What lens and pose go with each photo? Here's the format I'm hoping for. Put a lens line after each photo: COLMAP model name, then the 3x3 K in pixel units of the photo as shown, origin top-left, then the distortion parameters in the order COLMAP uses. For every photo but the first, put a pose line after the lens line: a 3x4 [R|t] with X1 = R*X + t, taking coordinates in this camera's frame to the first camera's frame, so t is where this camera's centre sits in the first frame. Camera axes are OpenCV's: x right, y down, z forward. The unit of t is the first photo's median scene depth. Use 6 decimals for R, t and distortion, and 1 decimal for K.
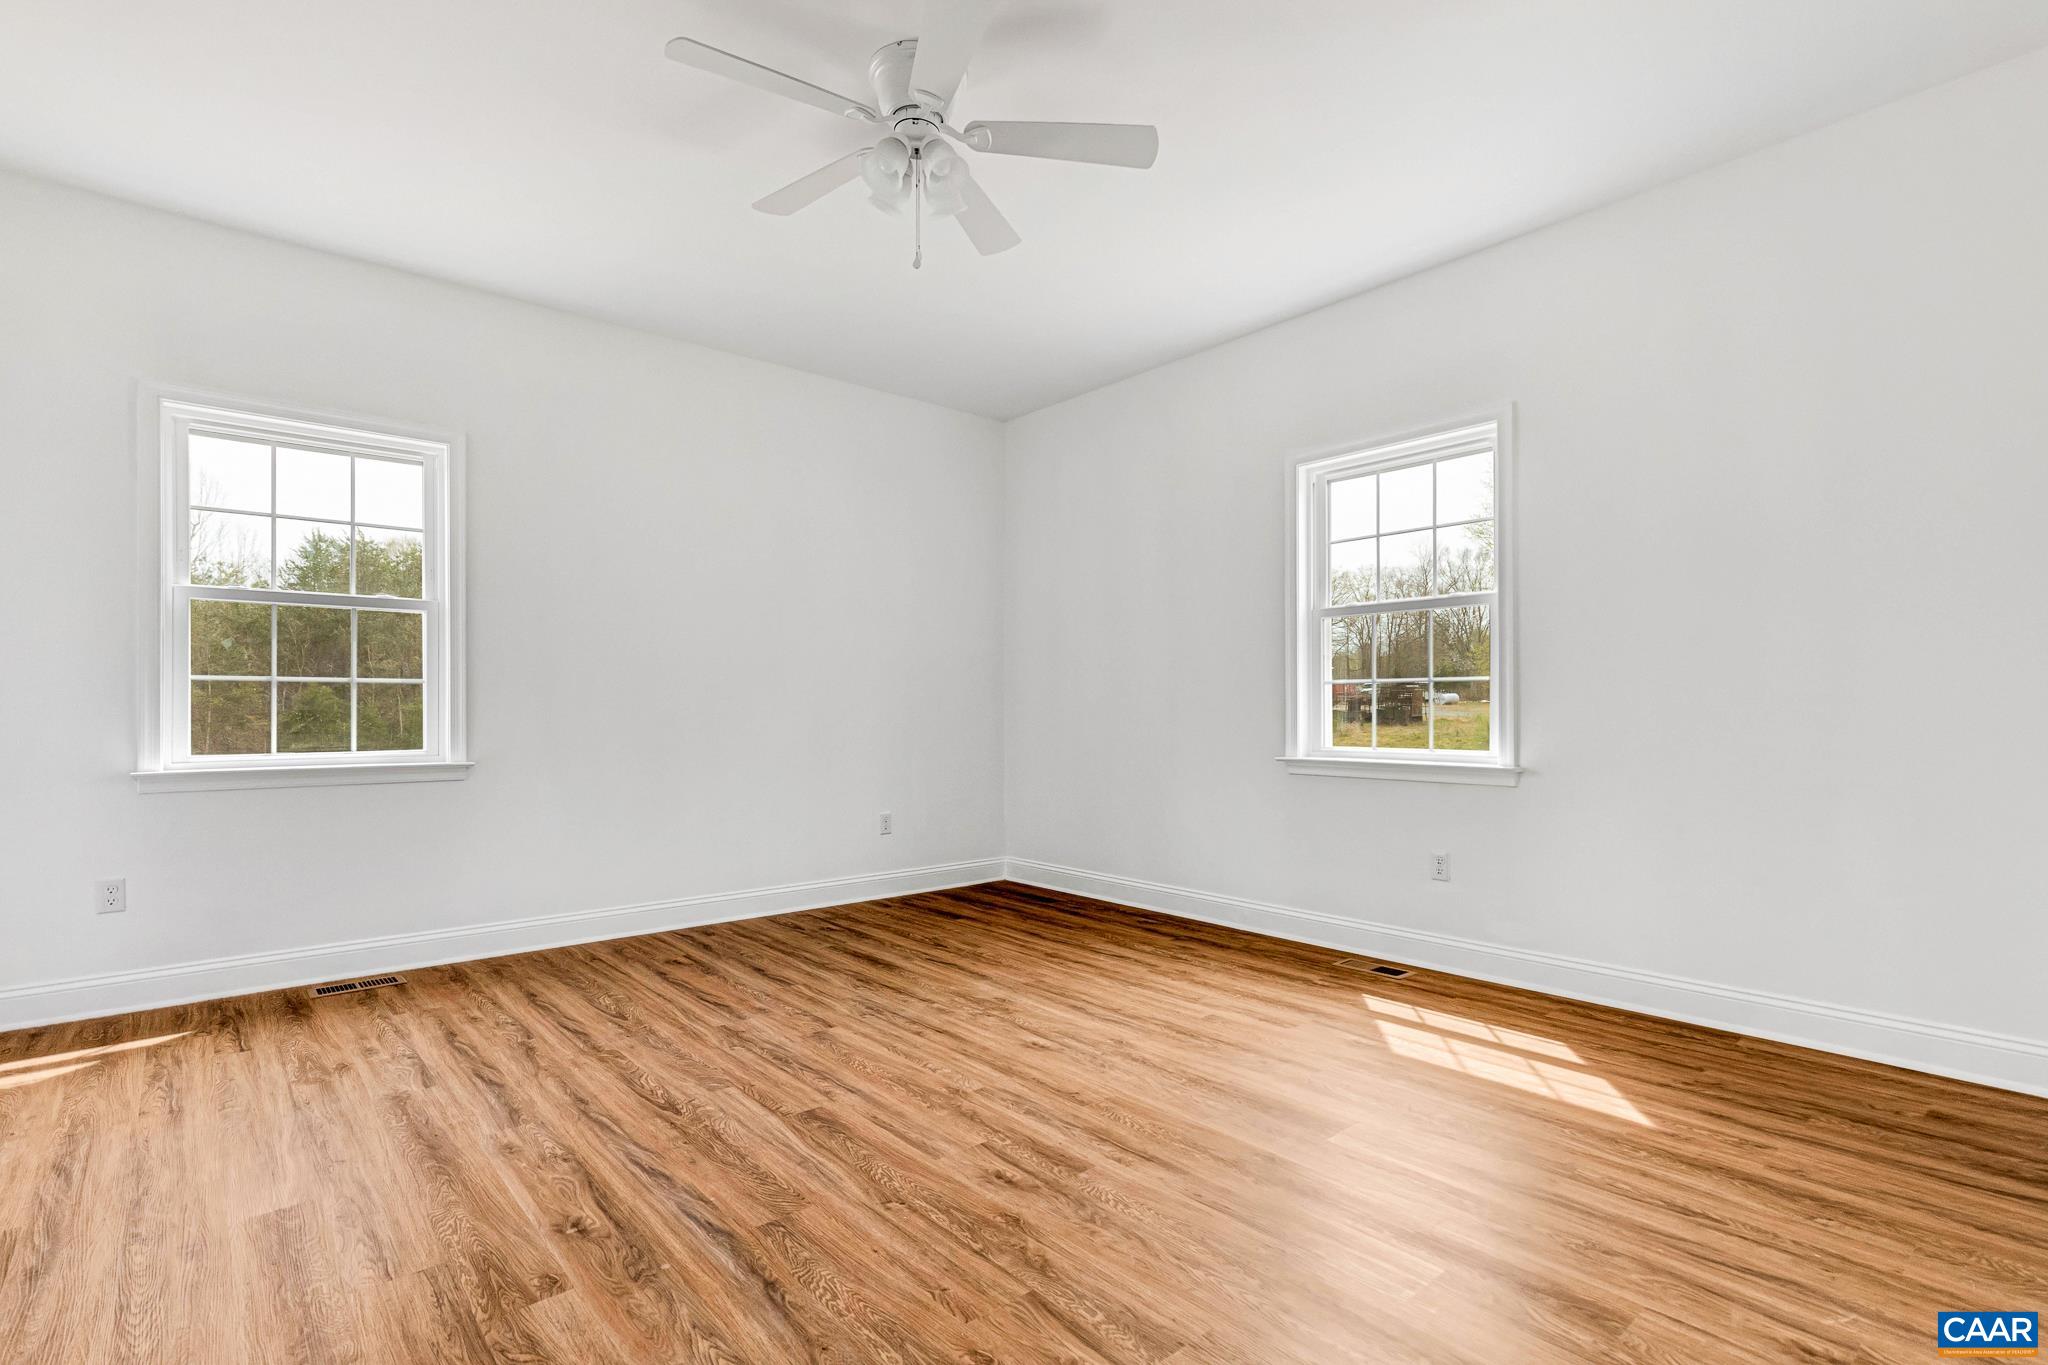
lens RADIAL K [[968.4, 0, 1030.7], [0, 968.4, 696.9], [0, 0, 1]] dist [0.010325, -0.000698]
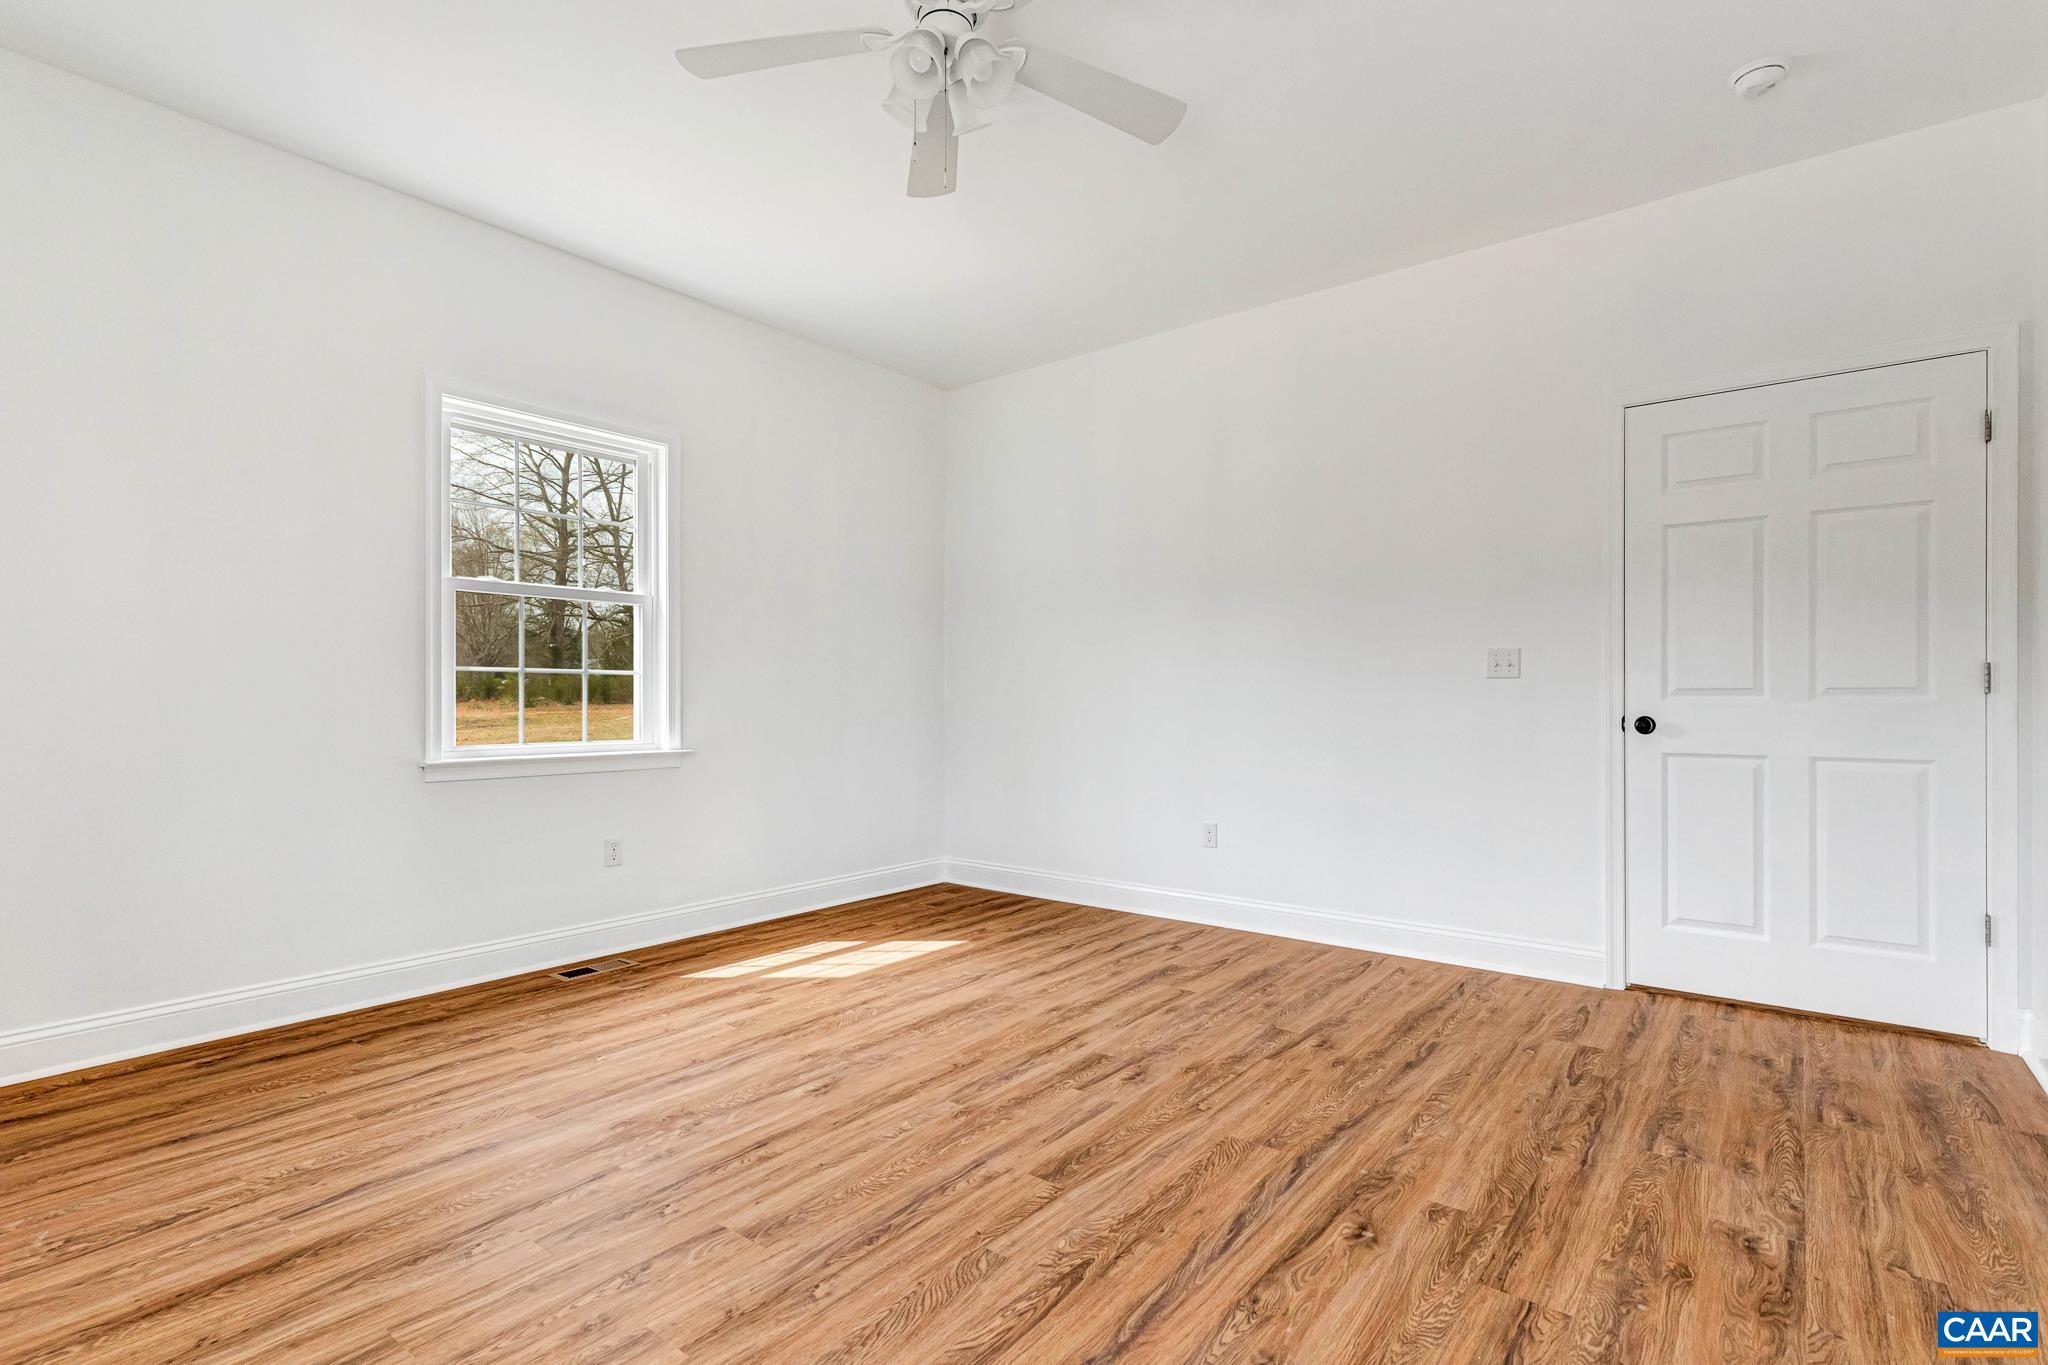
lens RADIAL K [[968.4, 0, 1030.7], [0, 968.4, 696.9], [0, 0, 1]] dist [0.010325, -0.000698]
pose [[-0.183830, 0.004379, 0.982948, -0.923269], [-0.012371, 0.999901, -0.006768, 0.011795], [-0.982880, -0.013404, -0.183758, 1.021249]]
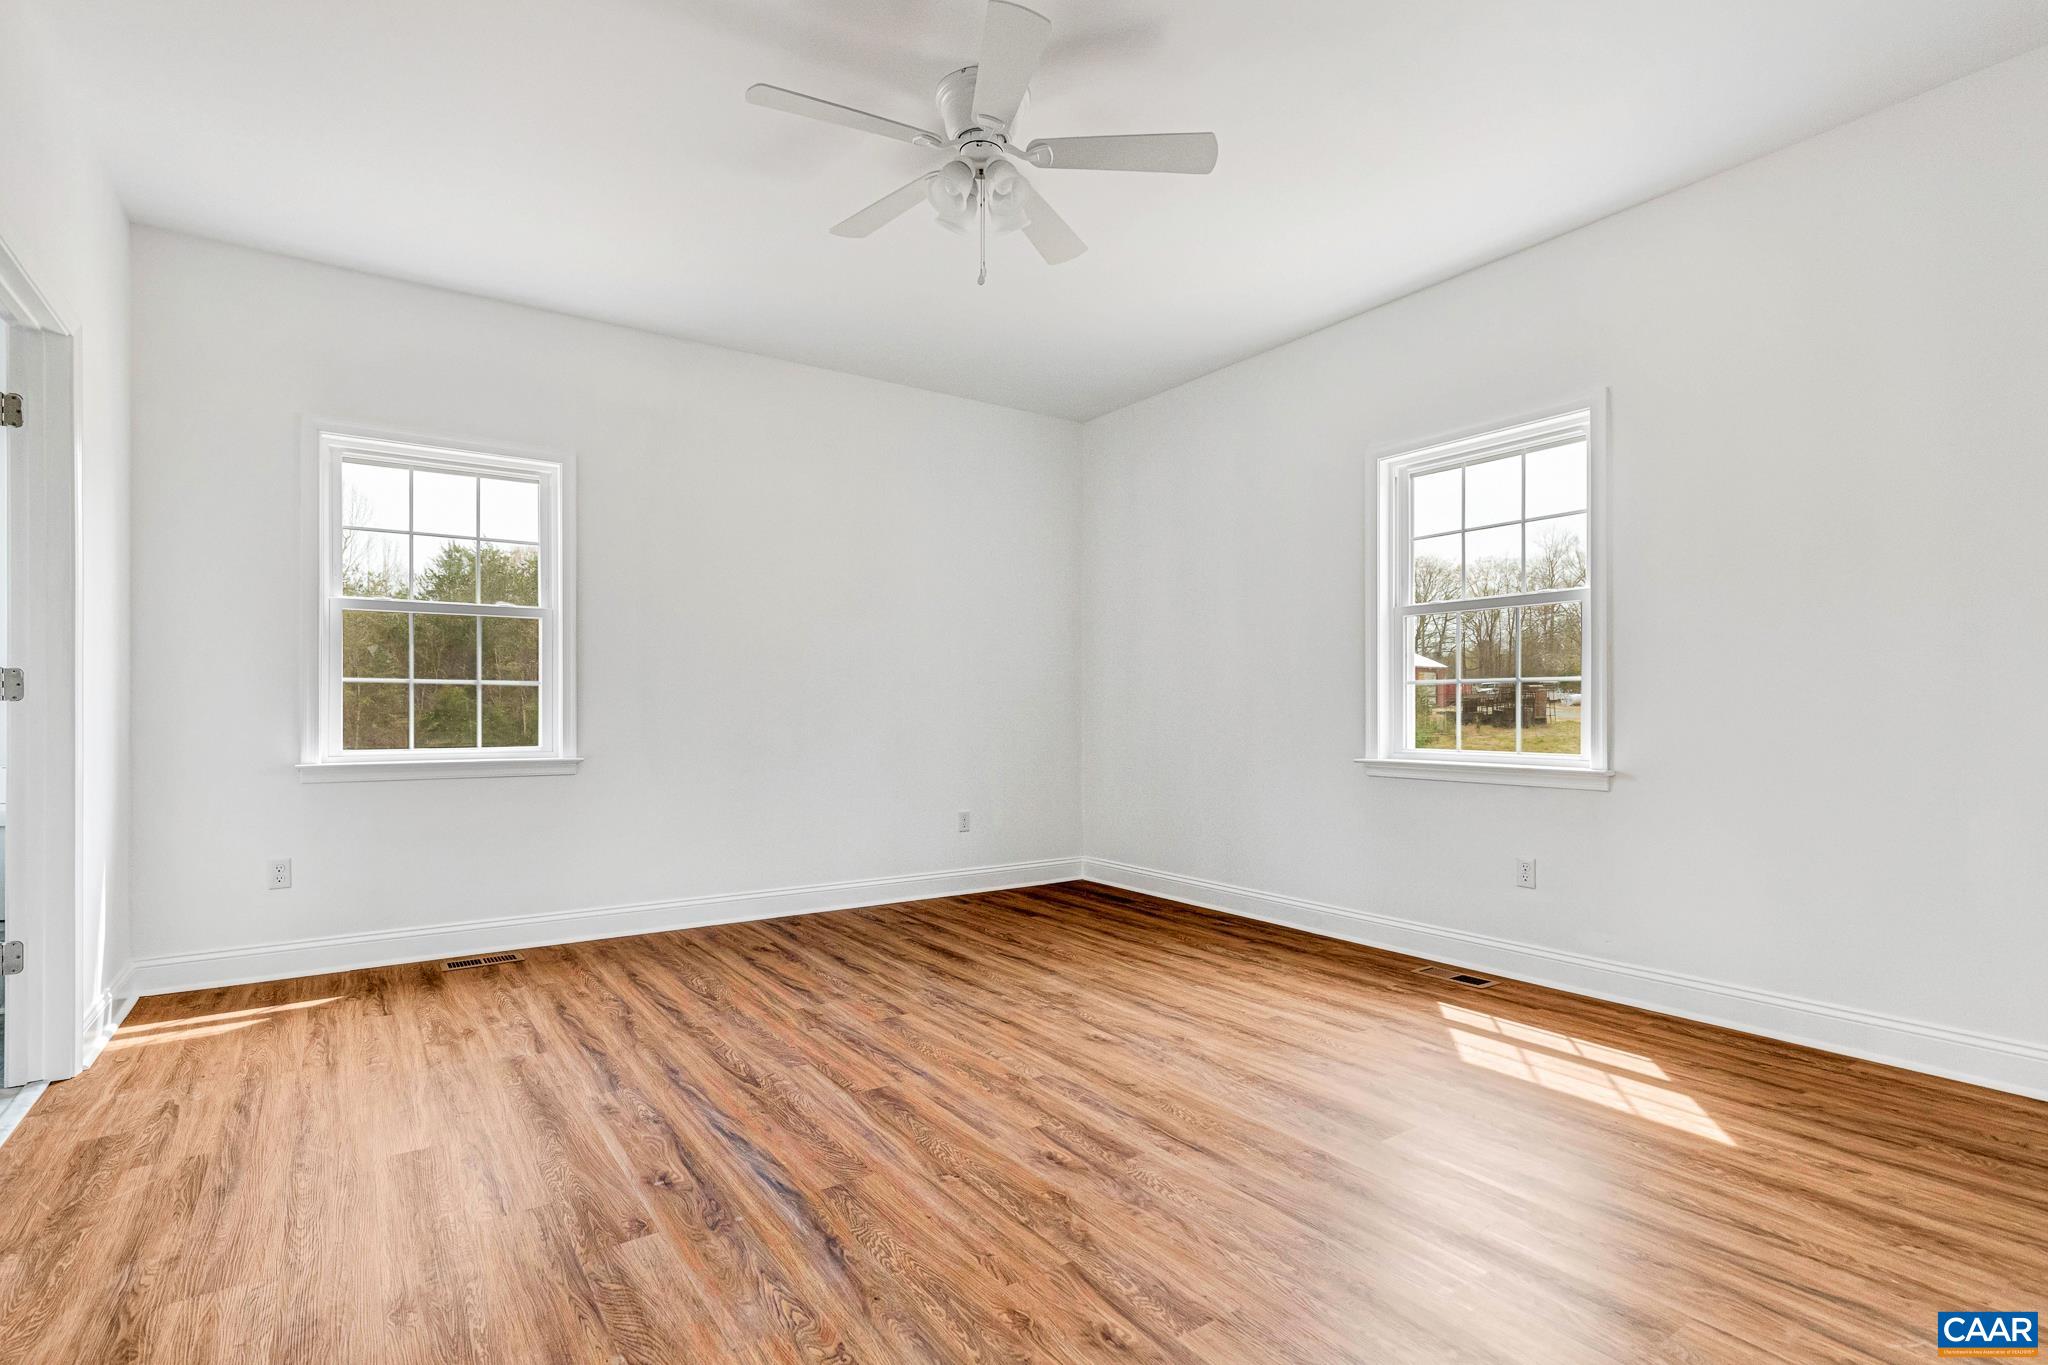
lens RADIAL K [[980.0, 0, 1012.1], [0, 980.0, 699.3], [0, 0, 1]] dist [0.011140, -0.001416]
pose [[0.993442, 0.000027, -0.114341, 0.035545], [0.000239, 0.999997, 0.002319, -0.001137], [0.114340, -0.002331, 0.993439, -0.040039]]
